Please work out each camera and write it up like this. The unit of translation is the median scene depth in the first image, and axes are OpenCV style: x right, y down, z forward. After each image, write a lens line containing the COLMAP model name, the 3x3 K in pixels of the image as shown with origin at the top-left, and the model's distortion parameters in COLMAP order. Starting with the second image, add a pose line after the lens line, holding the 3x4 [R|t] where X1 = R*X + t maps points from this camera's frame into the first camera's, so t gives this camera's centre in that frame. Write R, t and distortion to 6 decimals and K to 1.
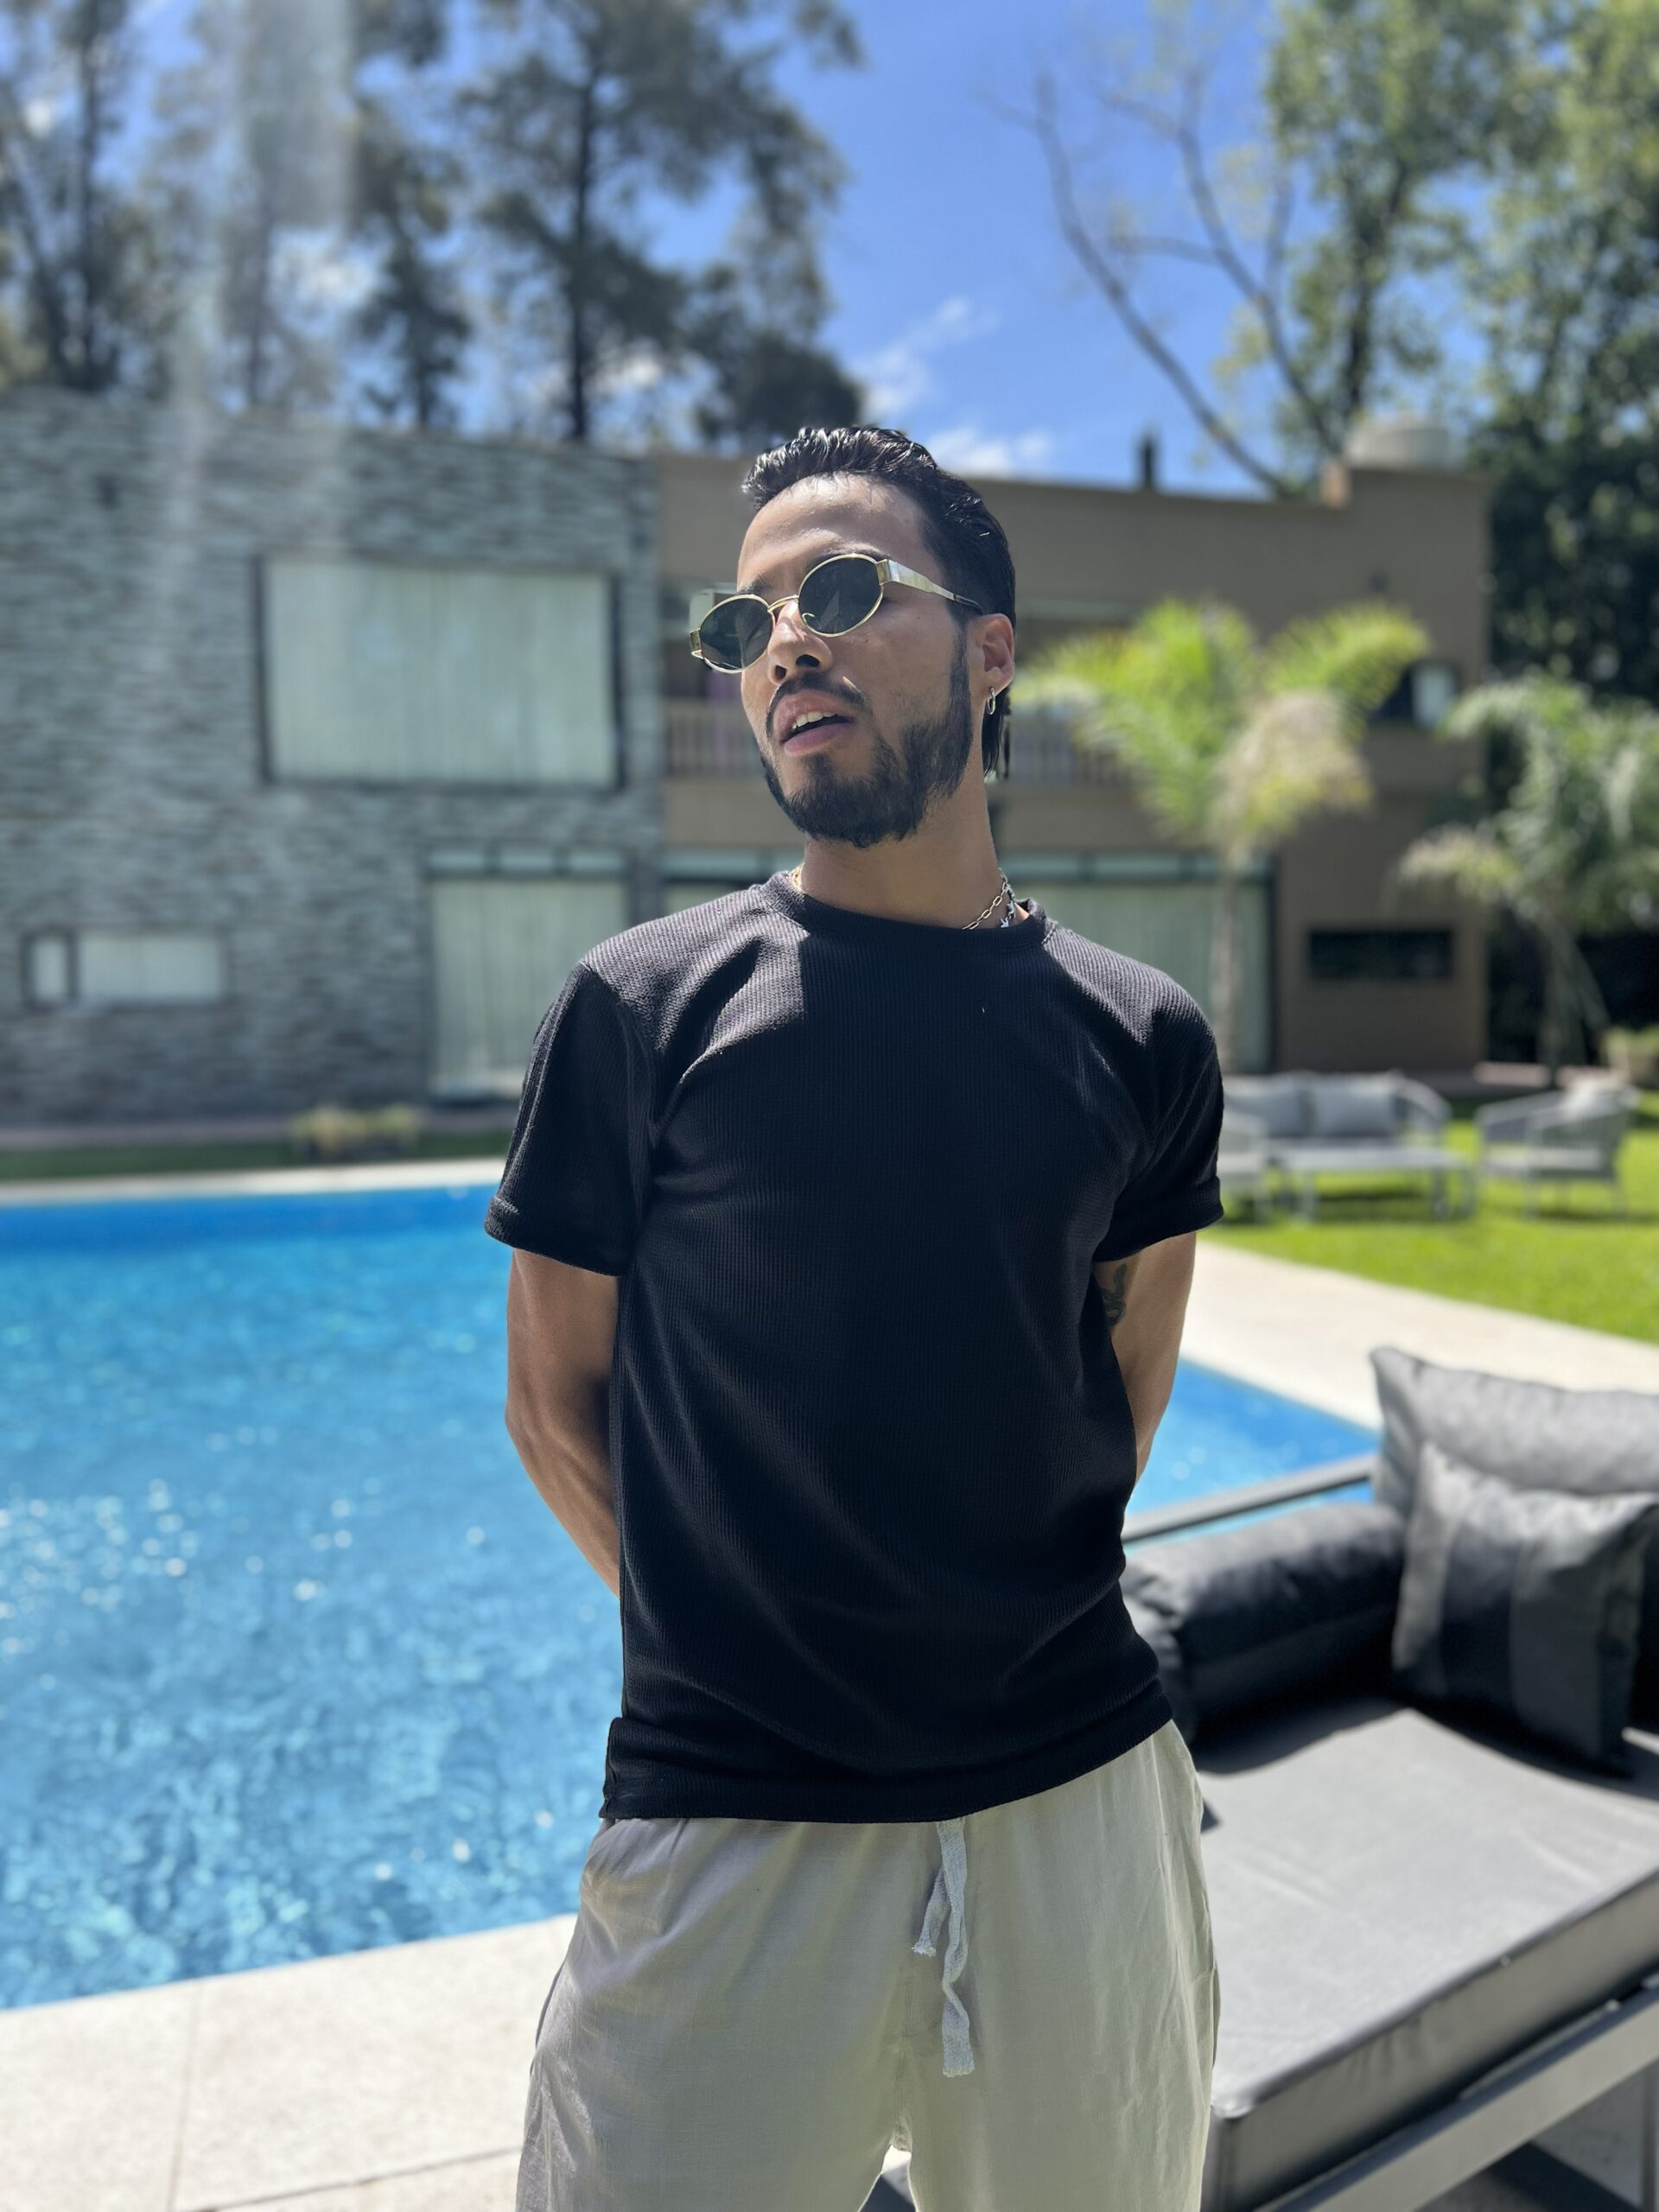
lens RADIAL K [[1662.5, 0, 815.3], [0, 1662.5, 1109.3], [0, 0, 1]] dist [0.035102, -0.043415]
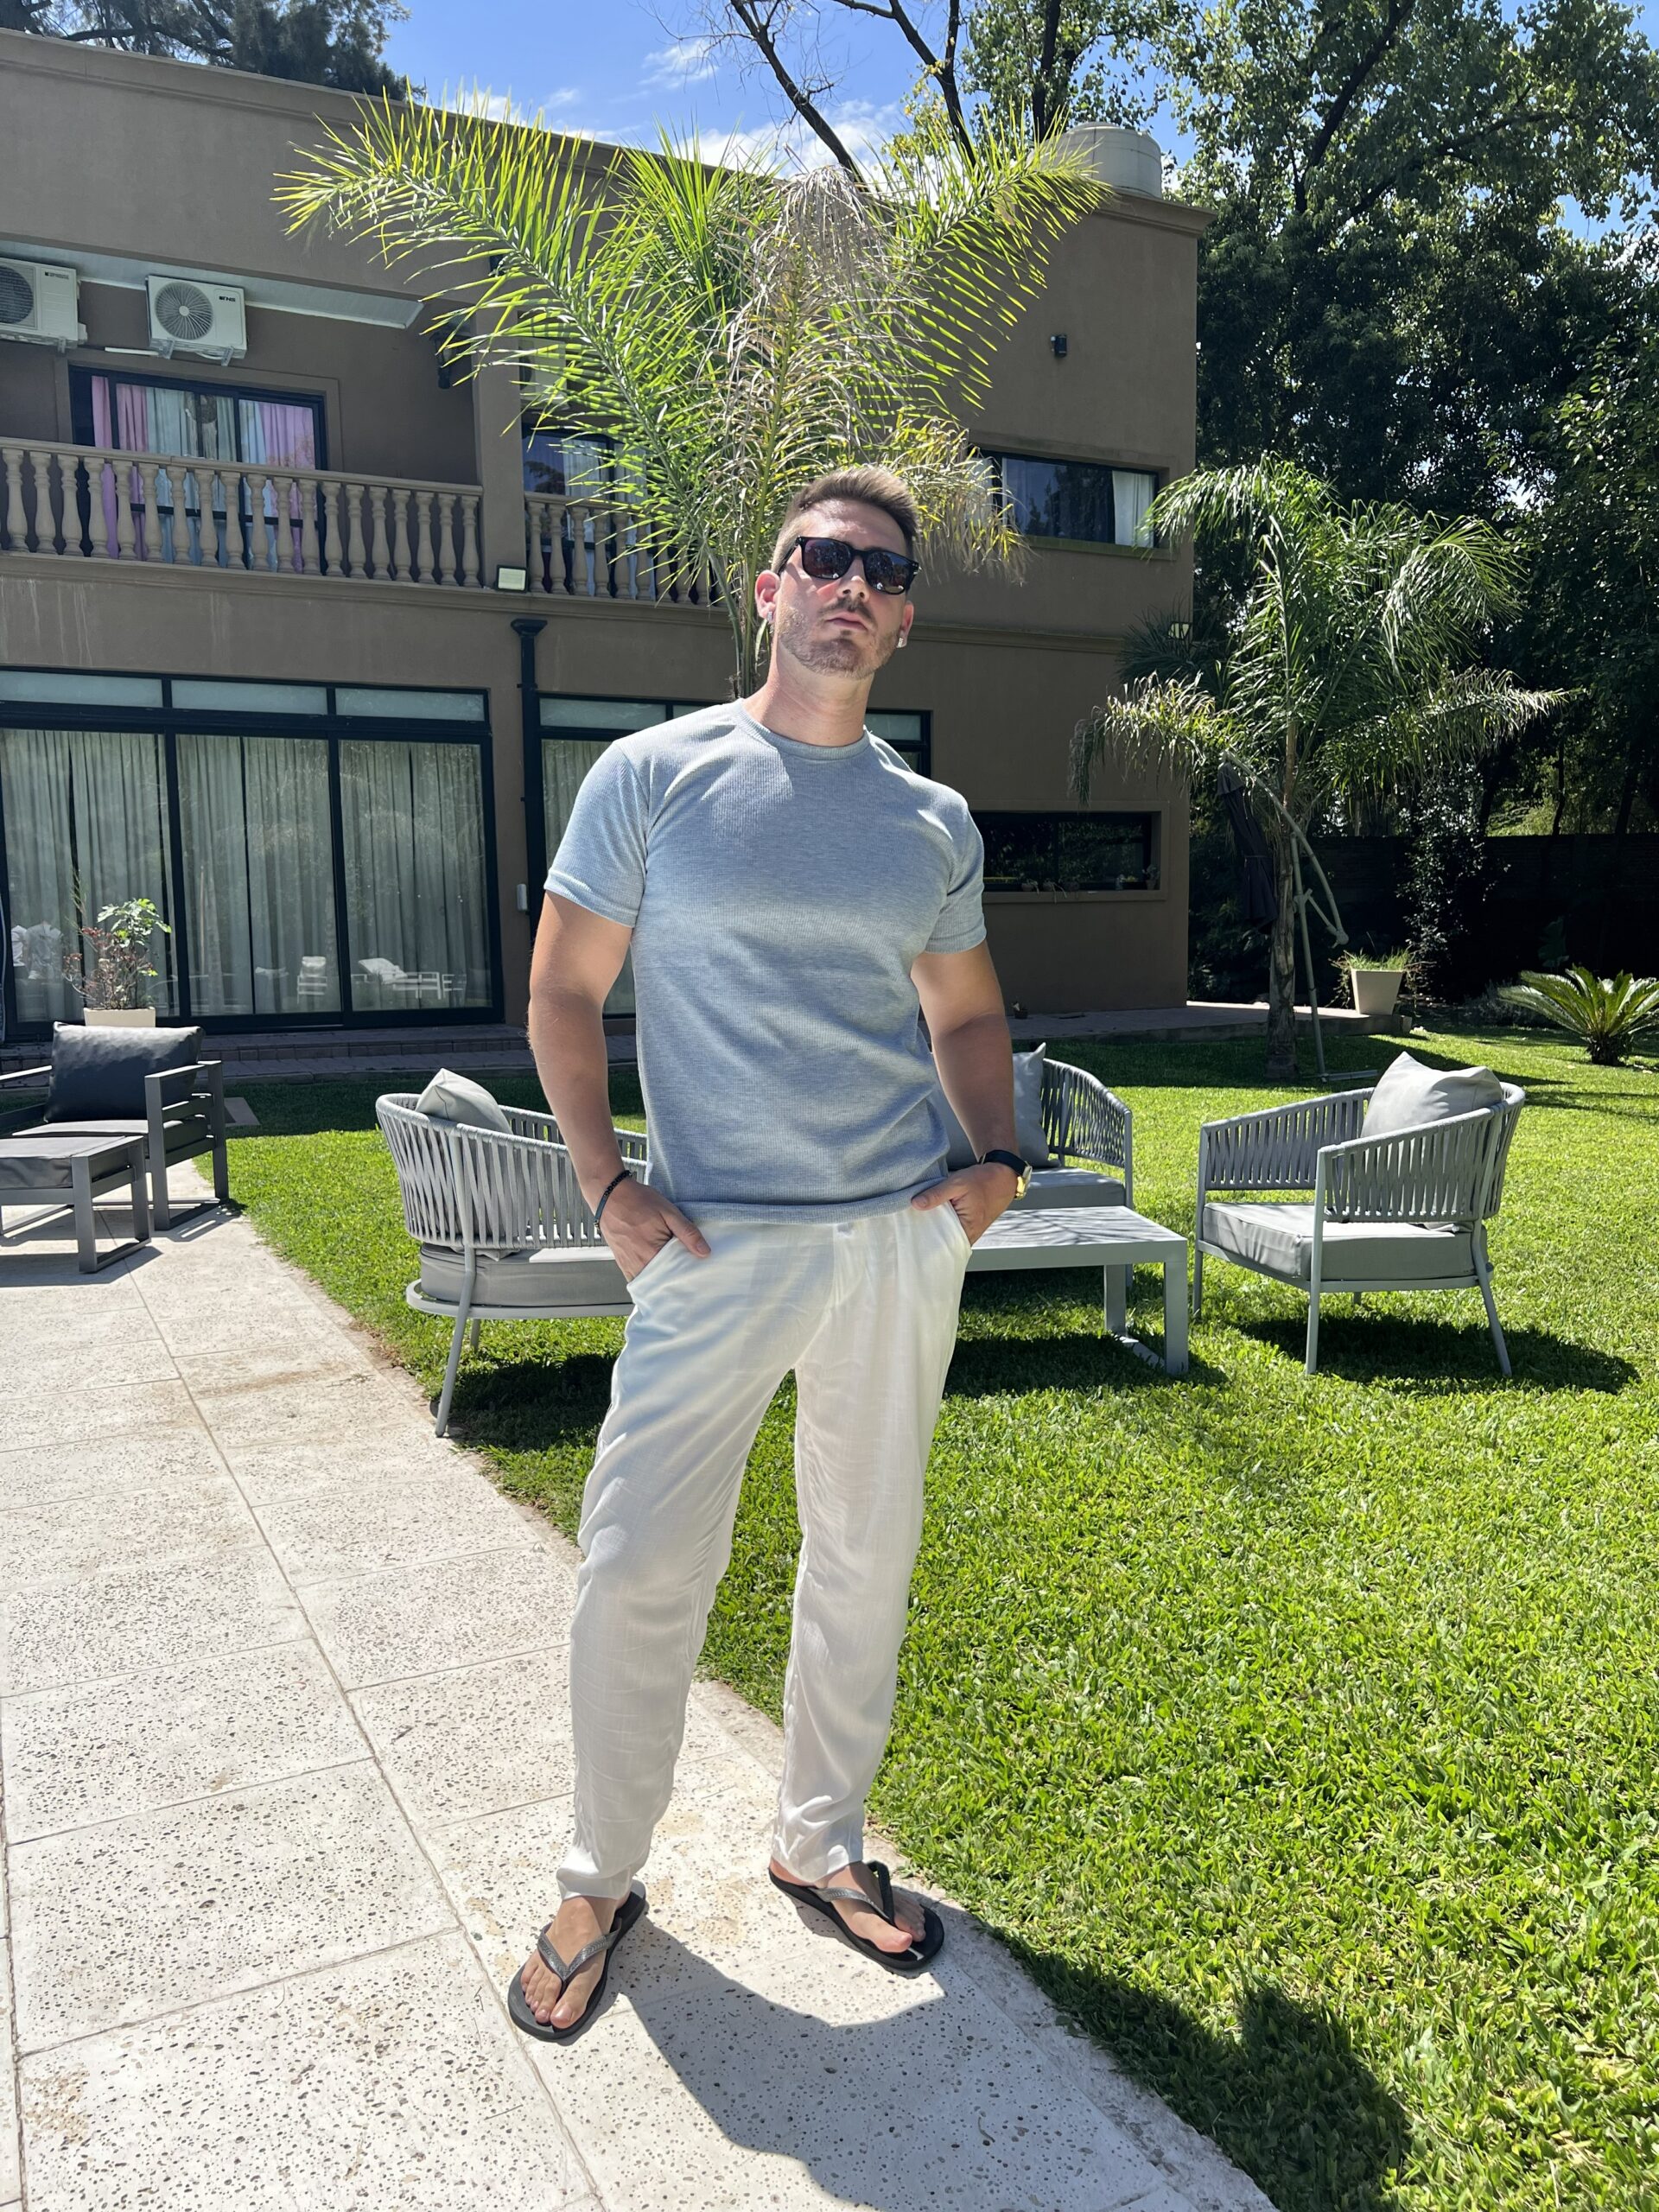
lens RADIAL K [[1667.8, 0, 828.2], [0, 1667.8, 1101.8], [0, 0, 1]] dist [0.028420, -0.031298]
pose [[0.986207, -0.012834, 0.165020, 0.102995], [0.007064, 0.999345, 0.035502, -0.005583], [-0.165368, -0.033846, 0.985651, 0.258125]]
